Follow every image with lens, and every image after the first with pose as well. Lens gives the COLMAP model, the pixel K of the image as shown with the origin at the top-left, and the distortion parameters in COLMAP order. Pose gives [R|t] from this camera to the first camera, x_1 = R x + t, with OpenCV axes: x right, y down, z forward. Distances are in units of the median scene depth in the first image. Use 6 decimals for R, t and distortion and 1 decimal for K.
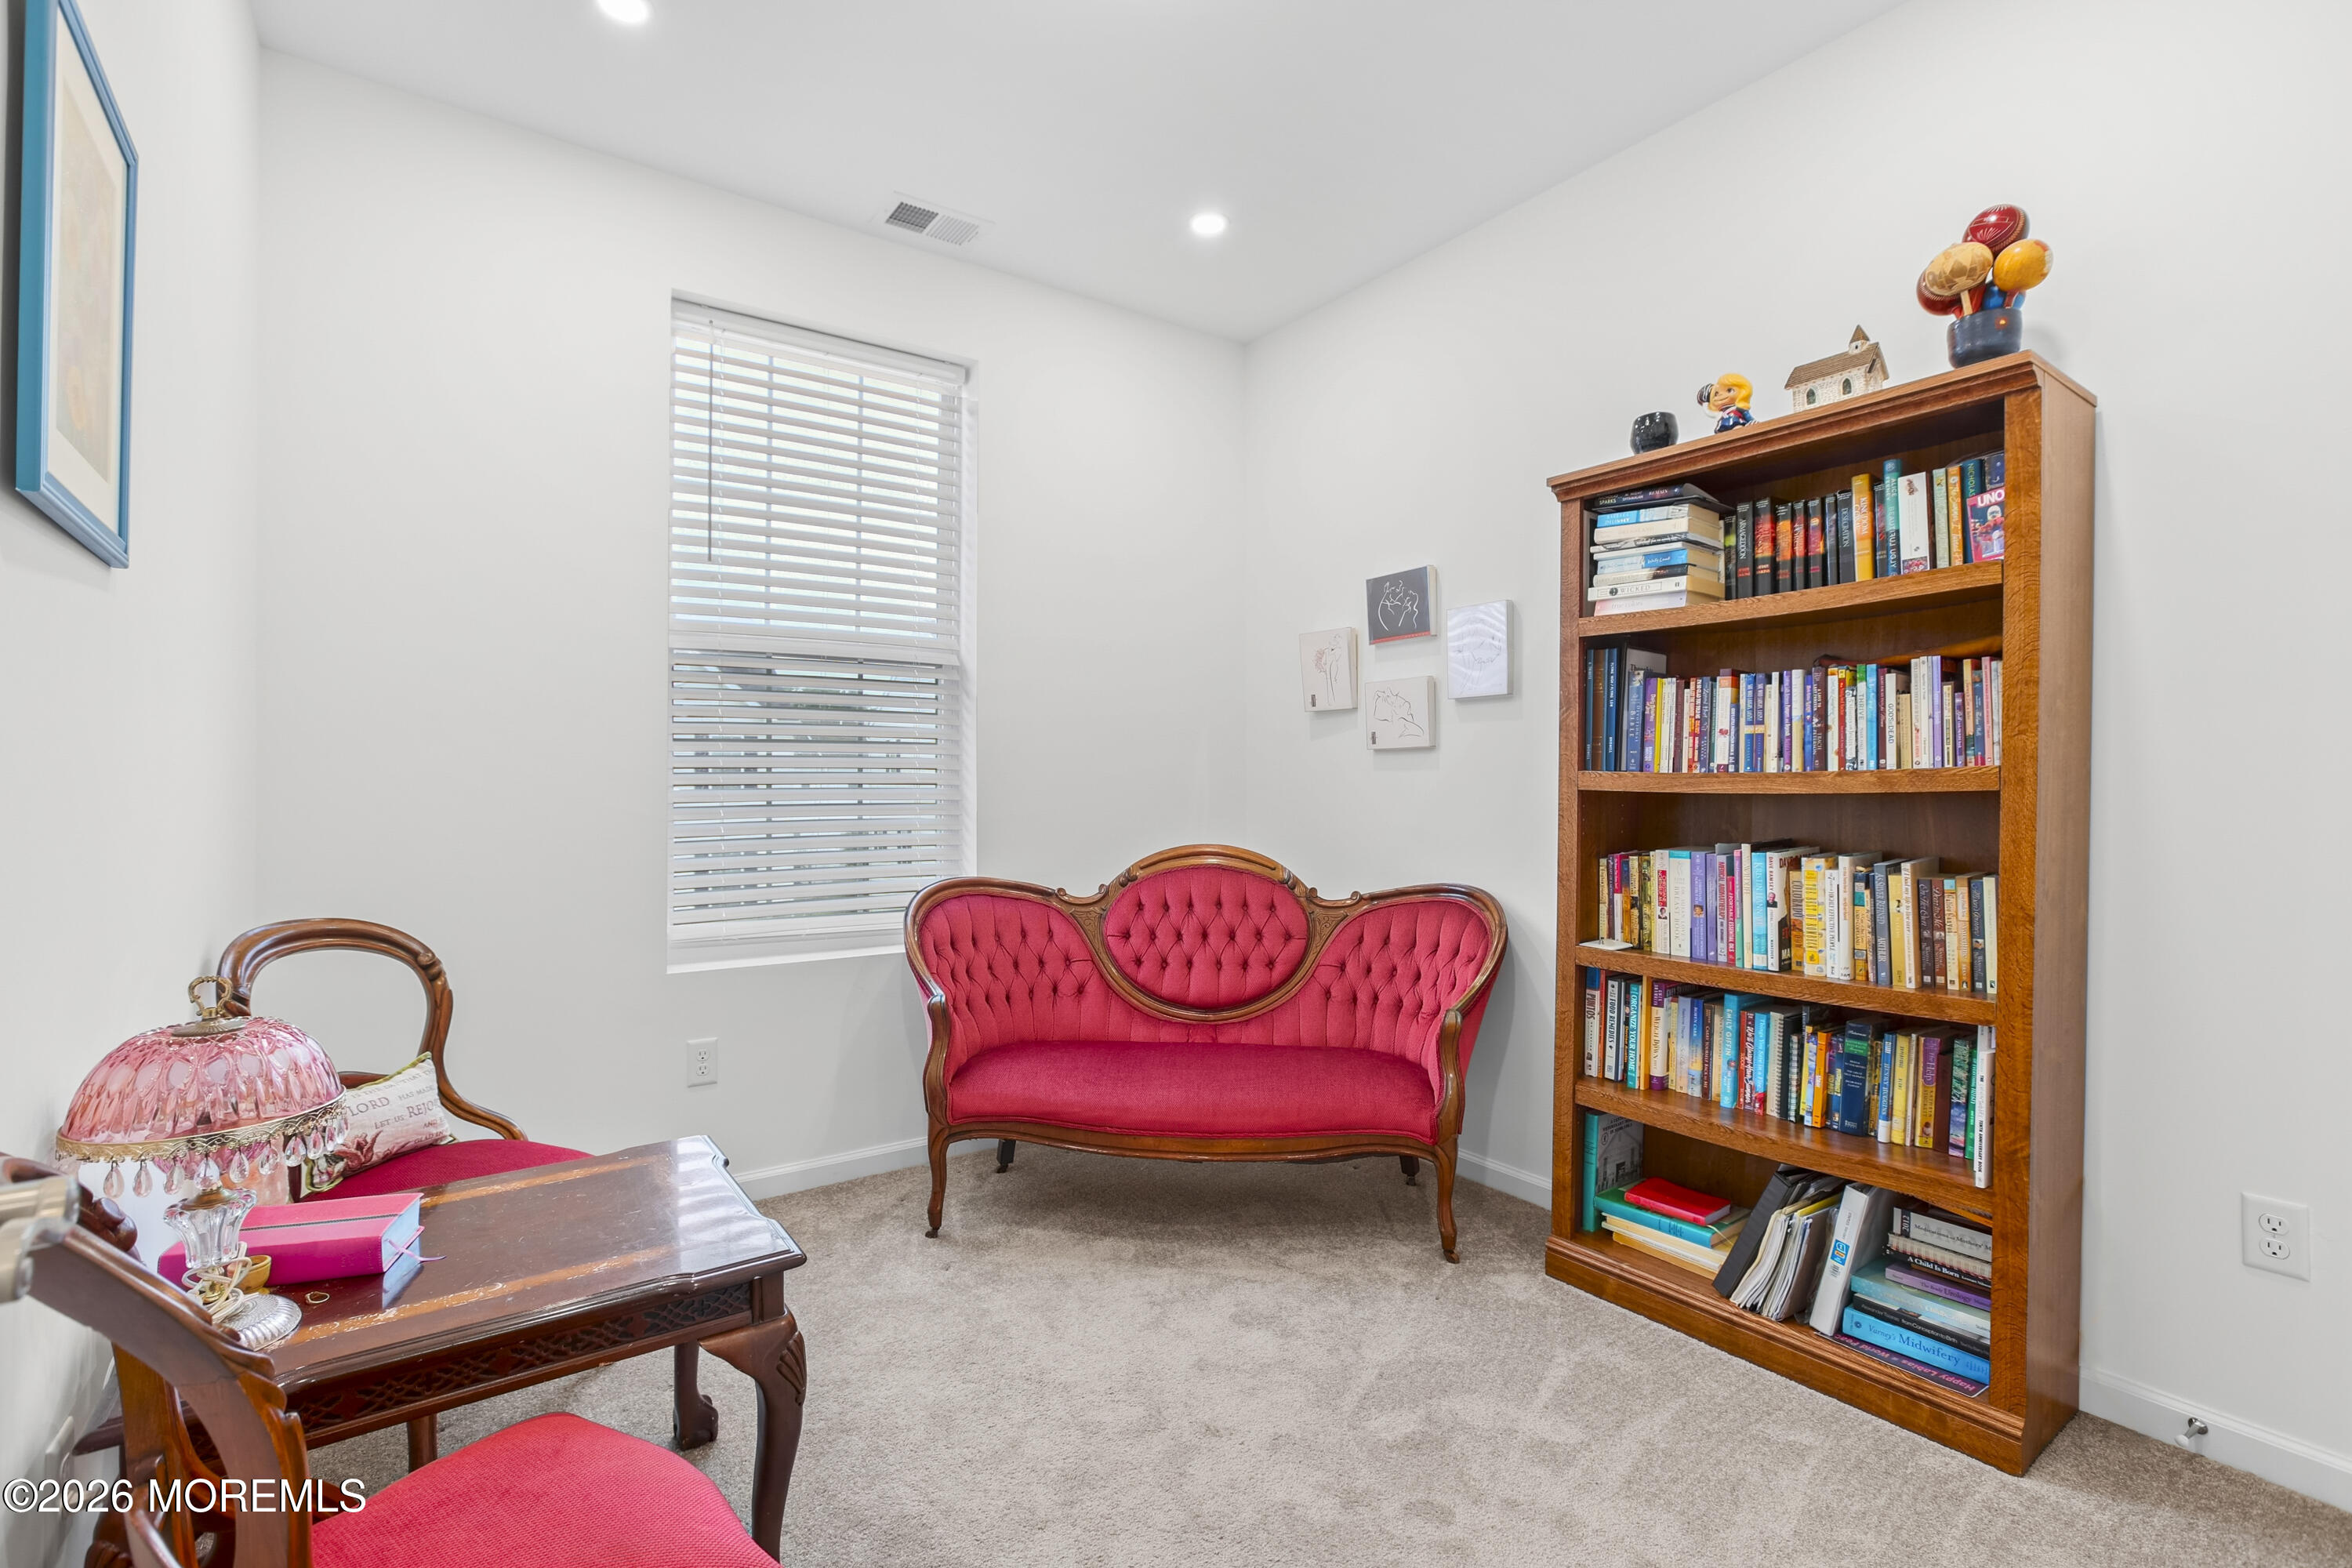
lens RADIAL K [[1089.6, 0, 1182.0], [0, 1089.6, 783.8], [0, 0, 1]] dist [-0.014661, 0.004331]
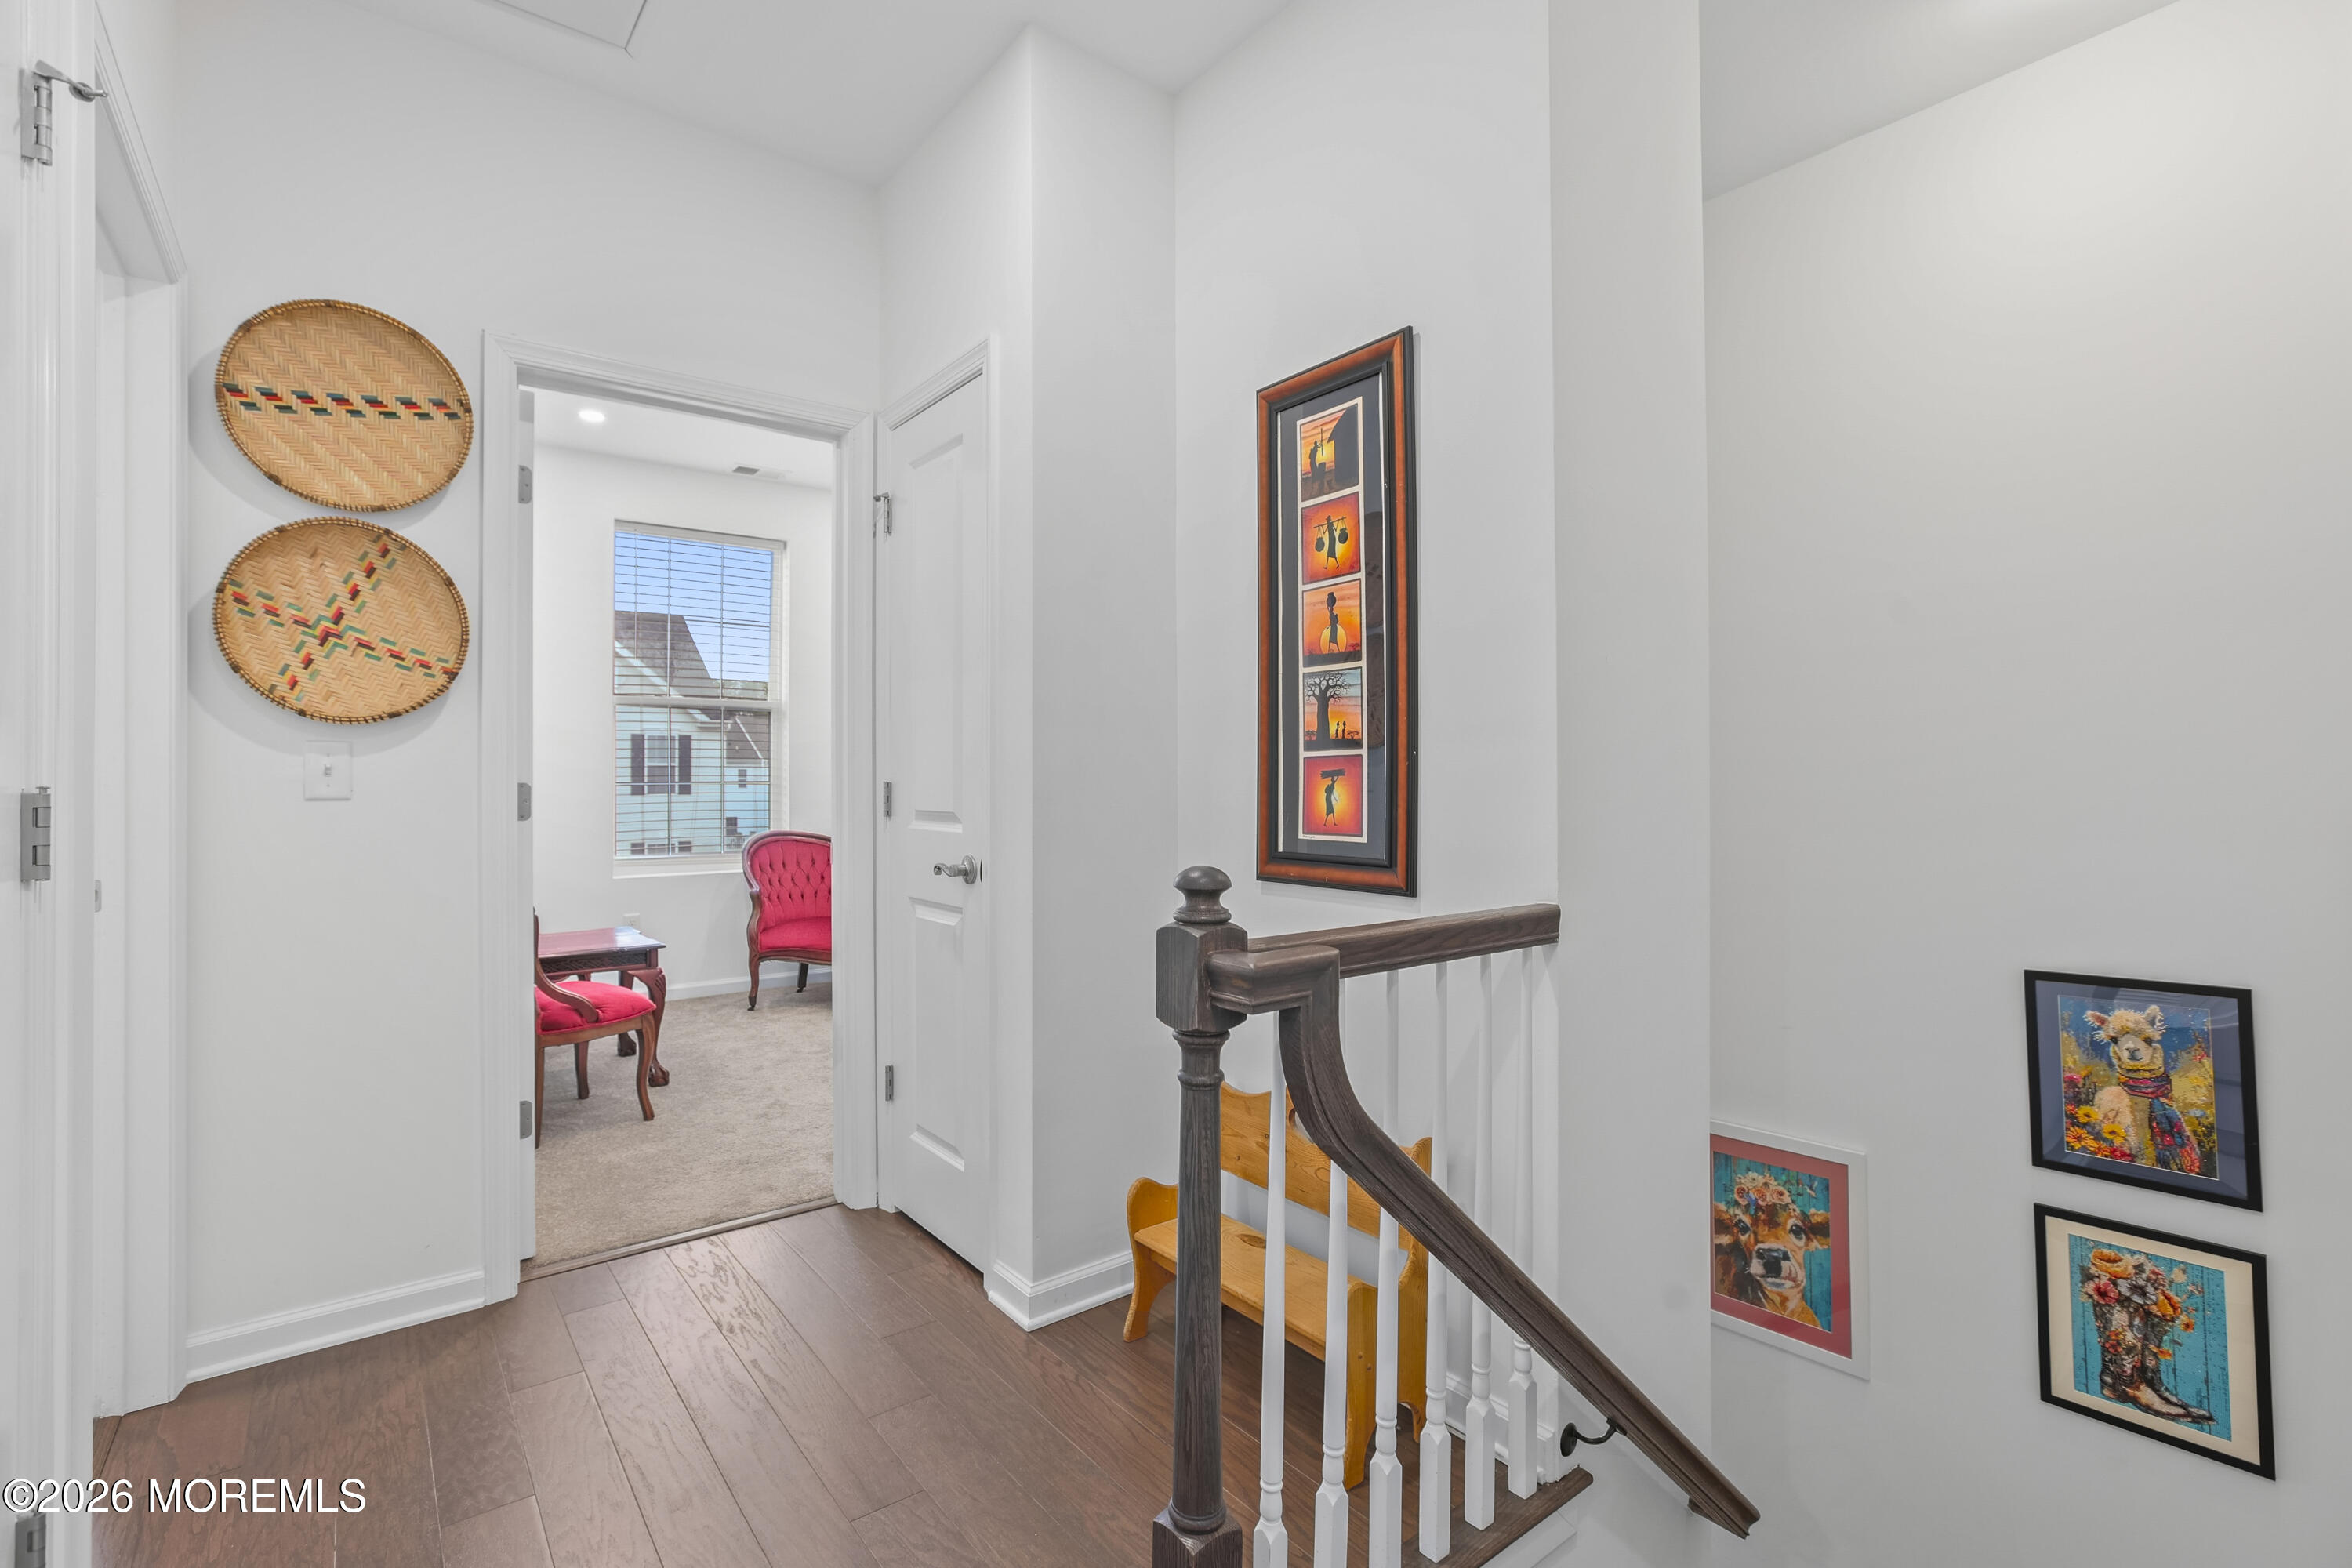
lens RADIAL K [[1089.6, 0, 1171.0], [0, 1089.6, 775.7], [0, 0, 1]] dist [-0.014661, 0.004331]
pose [[0.999200, -0.003107, 0.039861, 0.424939], [0.003051, 0.999994, 0.001459, -0.006758], [-0.039866, -0.001336, 0.999204, -0.933558]]
